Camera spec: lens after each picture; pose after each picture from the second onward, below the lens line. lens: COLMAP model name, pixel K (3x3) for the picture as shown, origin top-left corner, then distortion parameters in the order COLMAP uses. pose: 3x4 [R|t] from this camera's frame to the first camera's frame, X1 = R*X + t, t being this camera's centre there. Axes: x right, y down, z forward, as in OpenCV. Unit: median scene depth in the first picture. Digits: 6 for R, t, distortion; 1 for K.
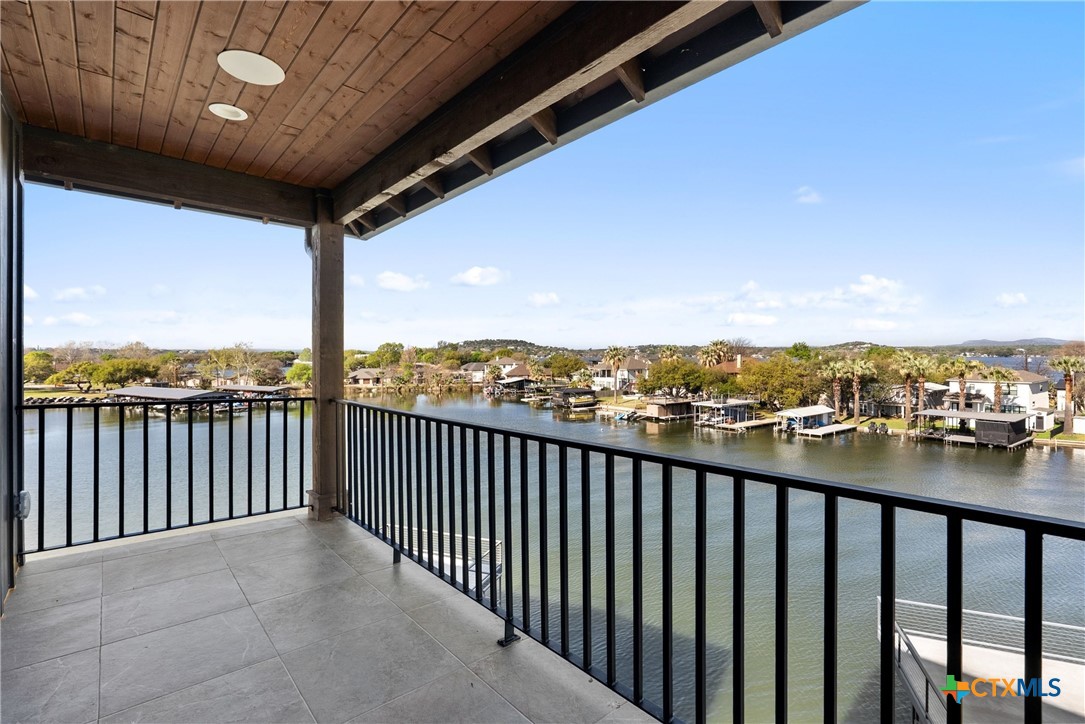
lens RADIAL K [[486.5, 0, 542.5], [0, 486.5, 362.0], [0, 0, 1]] dist [-0.001416, -0.000260]
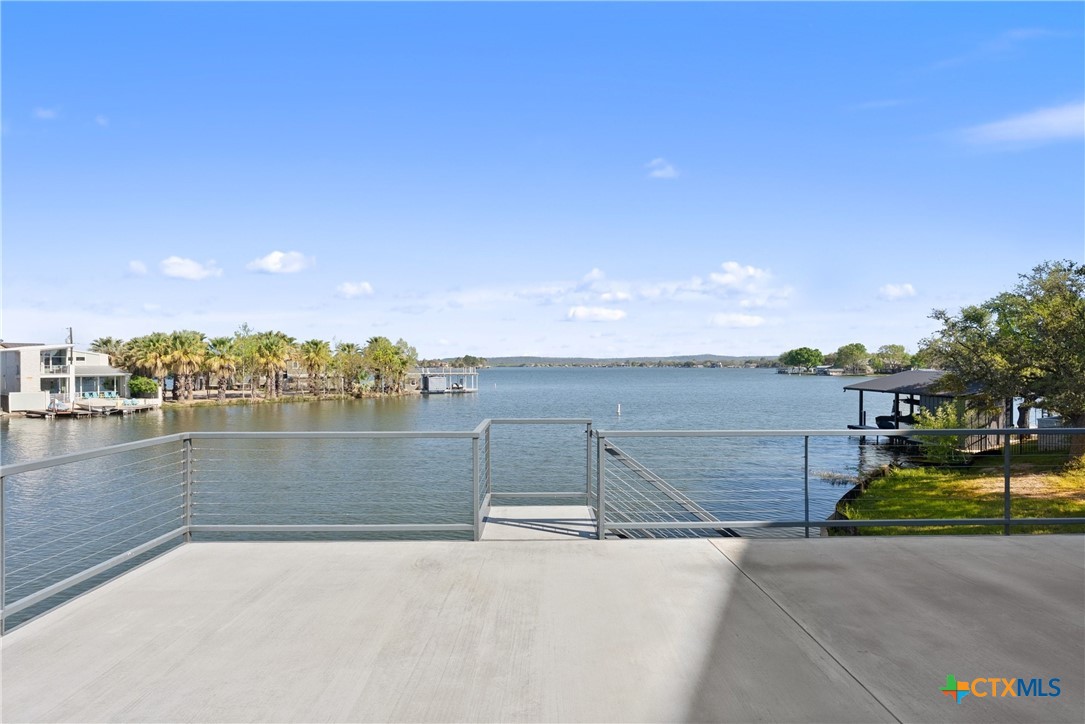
lens RADIAL K [[486.5, 0, 542.5], [0, 486.5, 362.0], [0, 0, 1]] dist [-0.001416, -0.000260]
pose [[0.999992, 0.003369, 0.002266, 0.334091], [-0.003367, 0.999994, -0.000803, -0.001805], [-0.002268, 0.000795, 0.999997, 0.145648]]
